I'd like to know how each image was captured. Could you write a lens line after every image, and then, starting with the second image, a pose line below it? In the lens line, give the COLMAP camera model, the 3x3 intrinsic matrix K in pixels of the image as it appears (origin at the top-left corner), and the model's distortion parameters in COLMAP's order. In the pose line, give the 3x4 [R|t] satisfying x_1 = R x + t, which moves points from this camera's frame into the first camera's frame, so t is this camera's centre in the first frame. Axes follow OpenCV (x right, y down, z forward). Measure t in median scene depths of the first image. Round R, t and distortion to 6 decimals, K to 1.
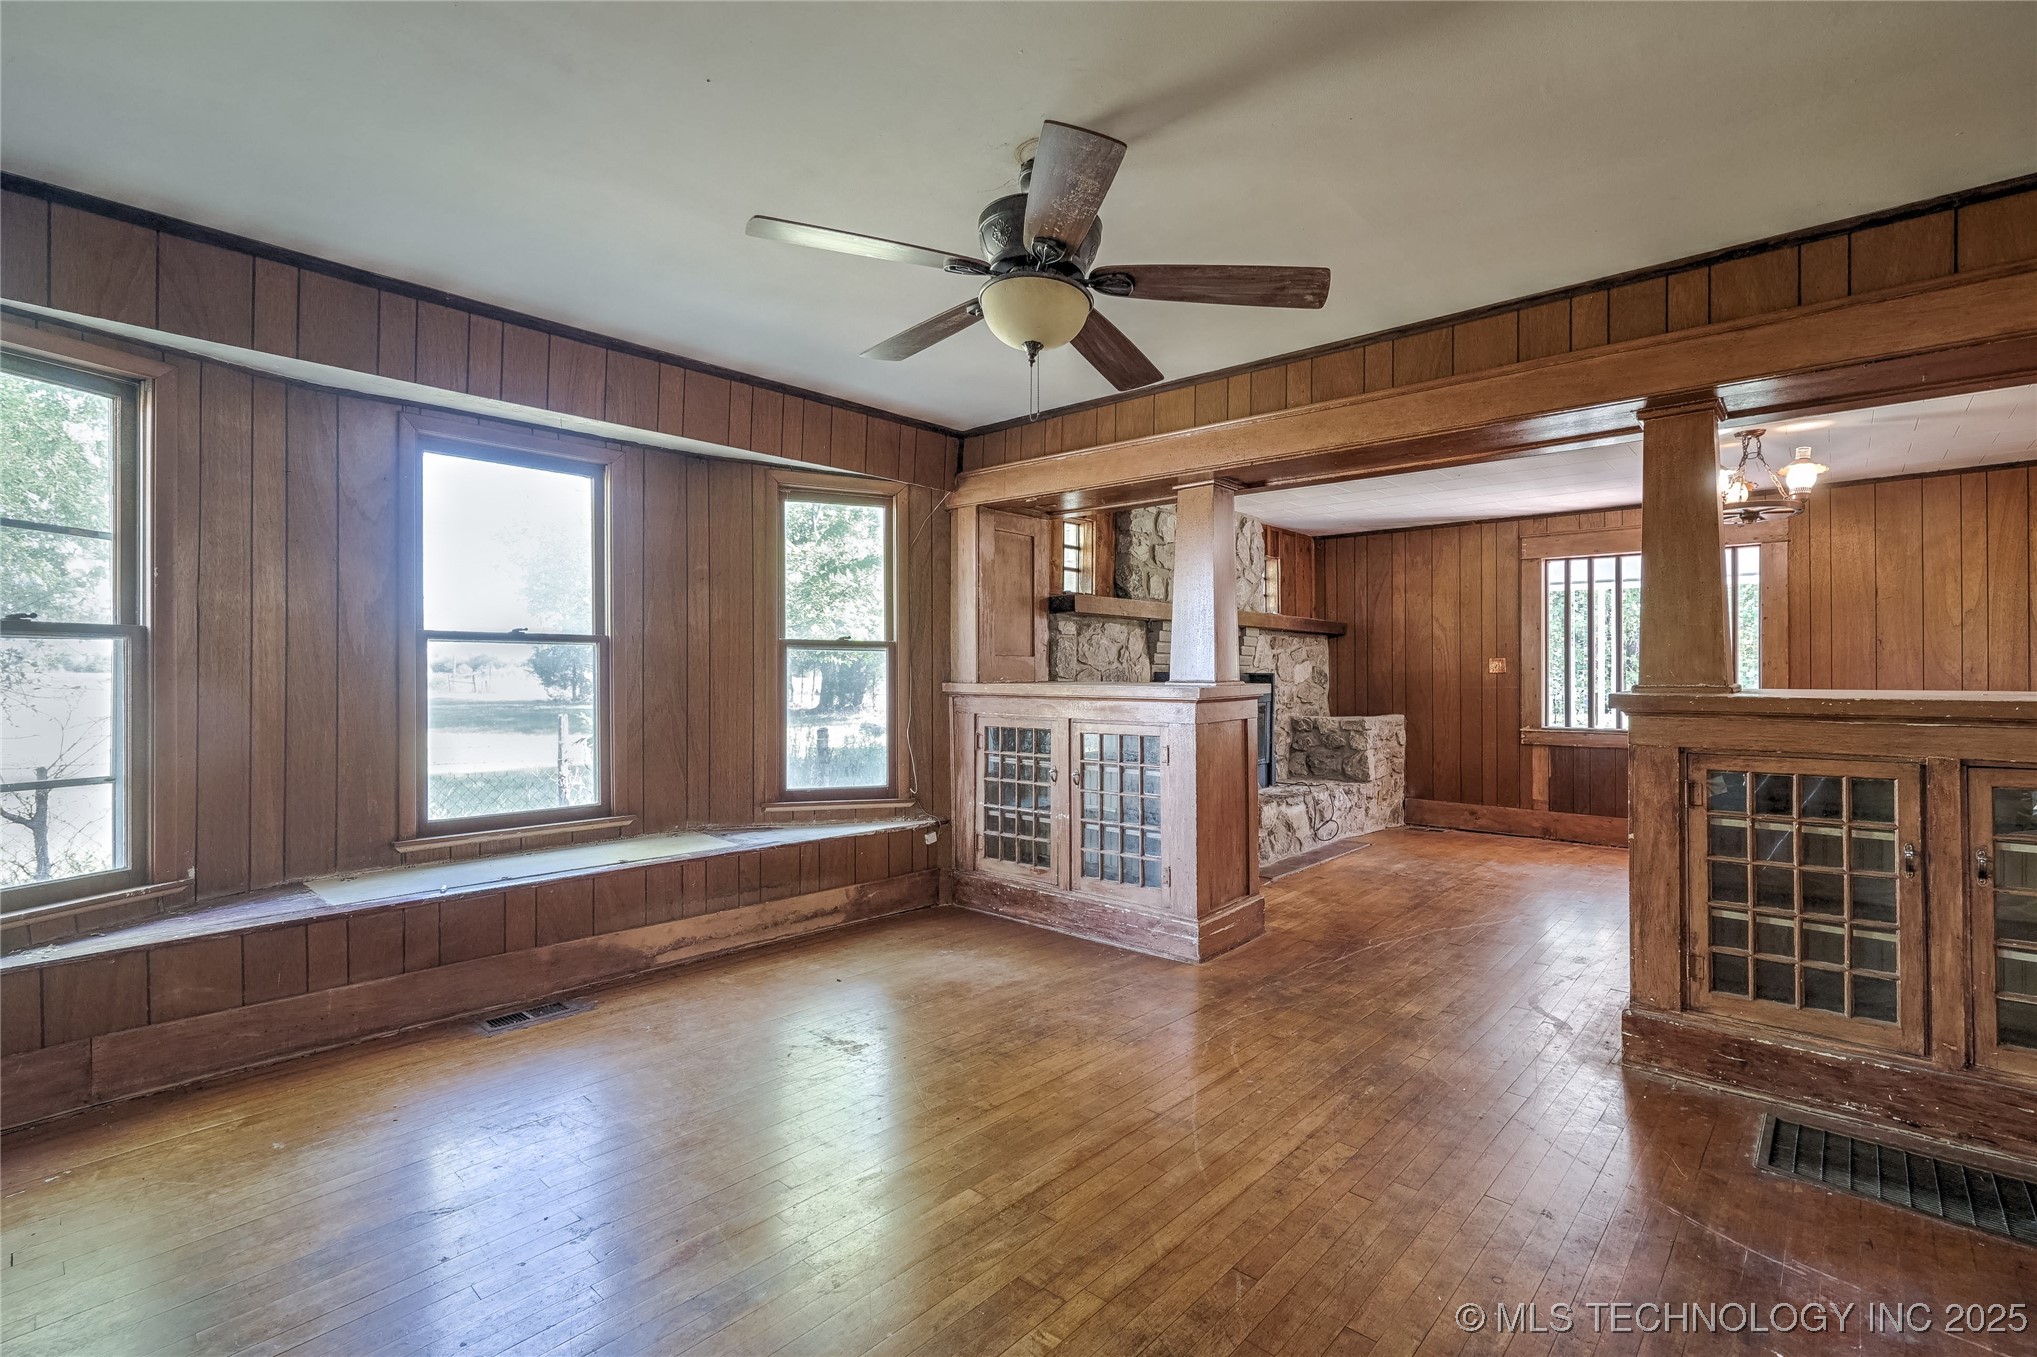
lens RADIAL K [[906.1, 0, 1018.5], [0, 906.1, 678.5], [0, 0, 1]] dist [0.000003, -0.000002]
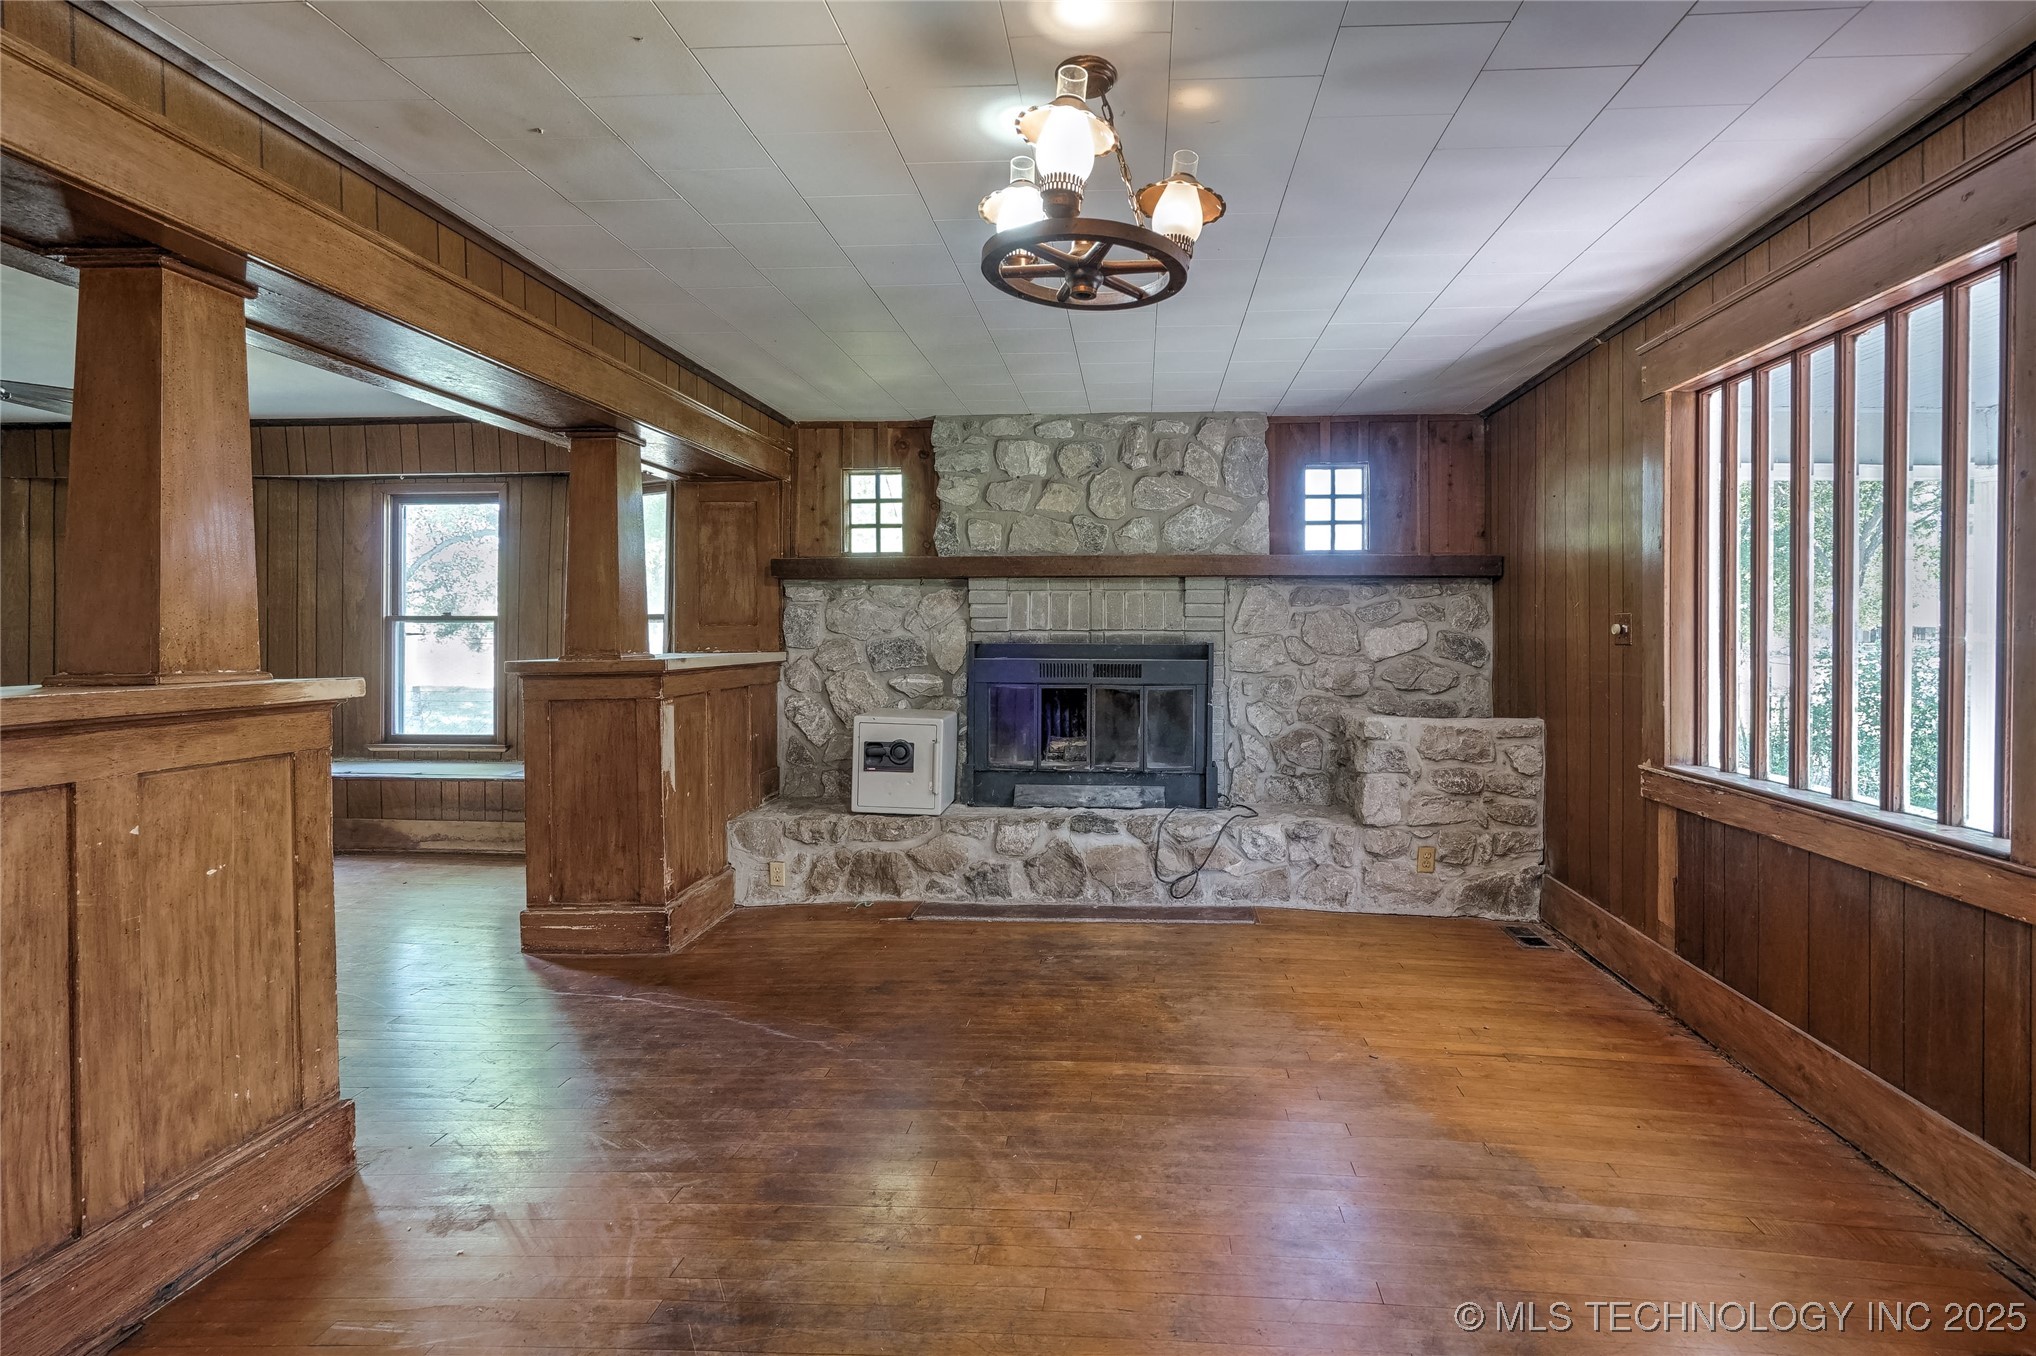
lens RADIAL K [[948.4, 0, 1064.2], [0, 948.4, 646.3], [0, 0, 1]] dist [-0.002310, -0.000165]
pose [[0.618217, 0.005506, -0.785988, 1.330961], [-0.003173, 0.999985, 0.004509, -0.010139], [0.786001, -0.000293, 0.618225, 0.840376]]
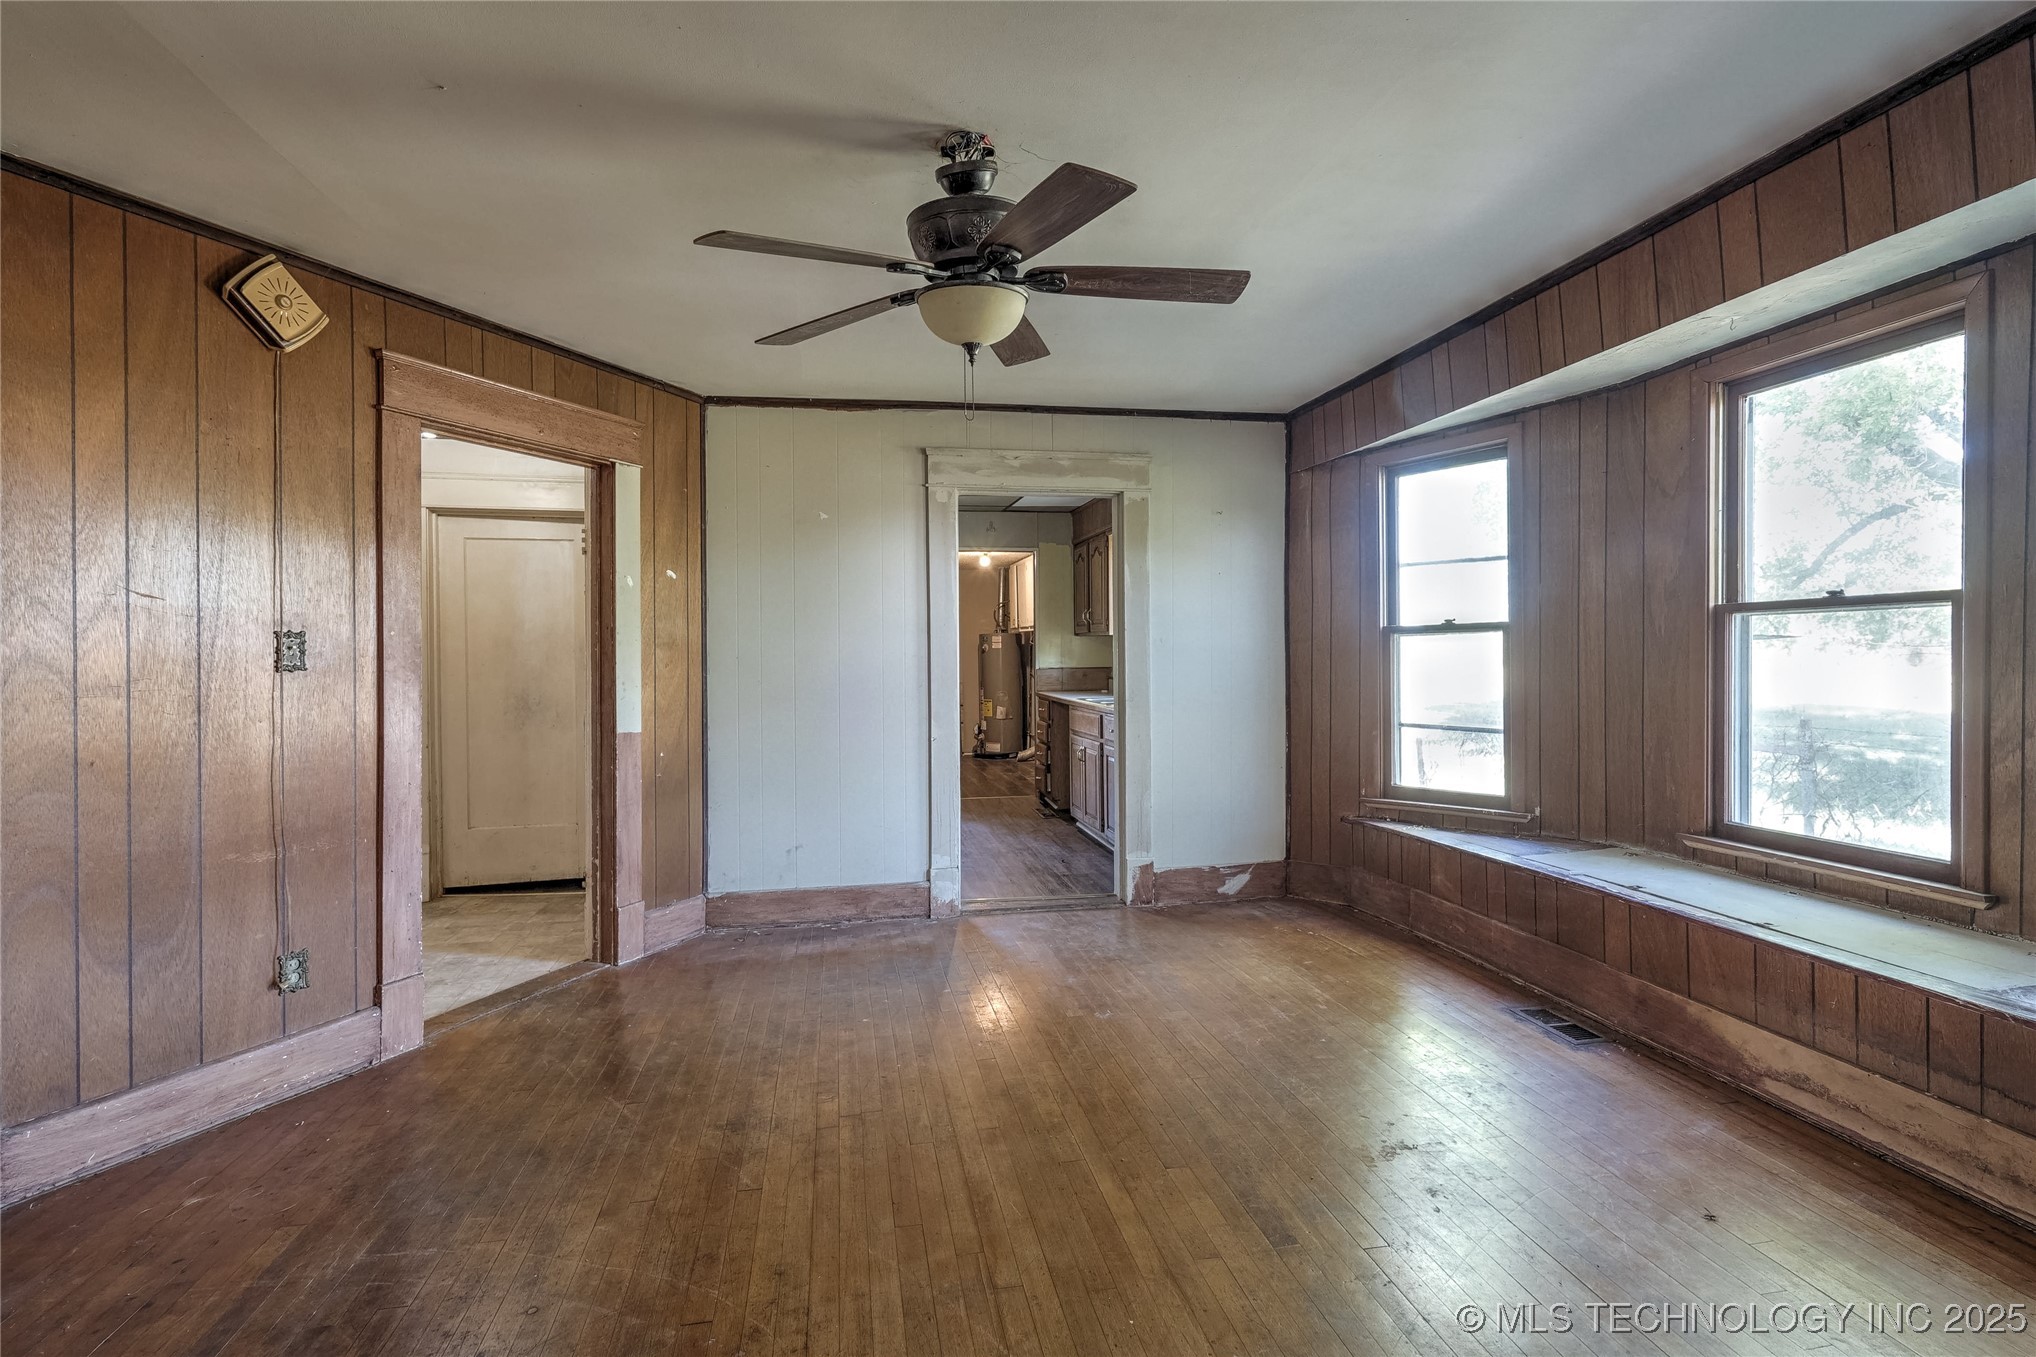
lens RADIAL K [[957.6, 0, 1011.8], [0, 957.6, 666.6], [0, 0, 1]] dist [0.000894, 0.000283]
pose [[-0.602879, 0.012681, -0.797732, 0.474090], [0.009827, 0.999916, 0.008469, -0.007033], [0.797772, -0.002734, -0.602952, 0.944328]]
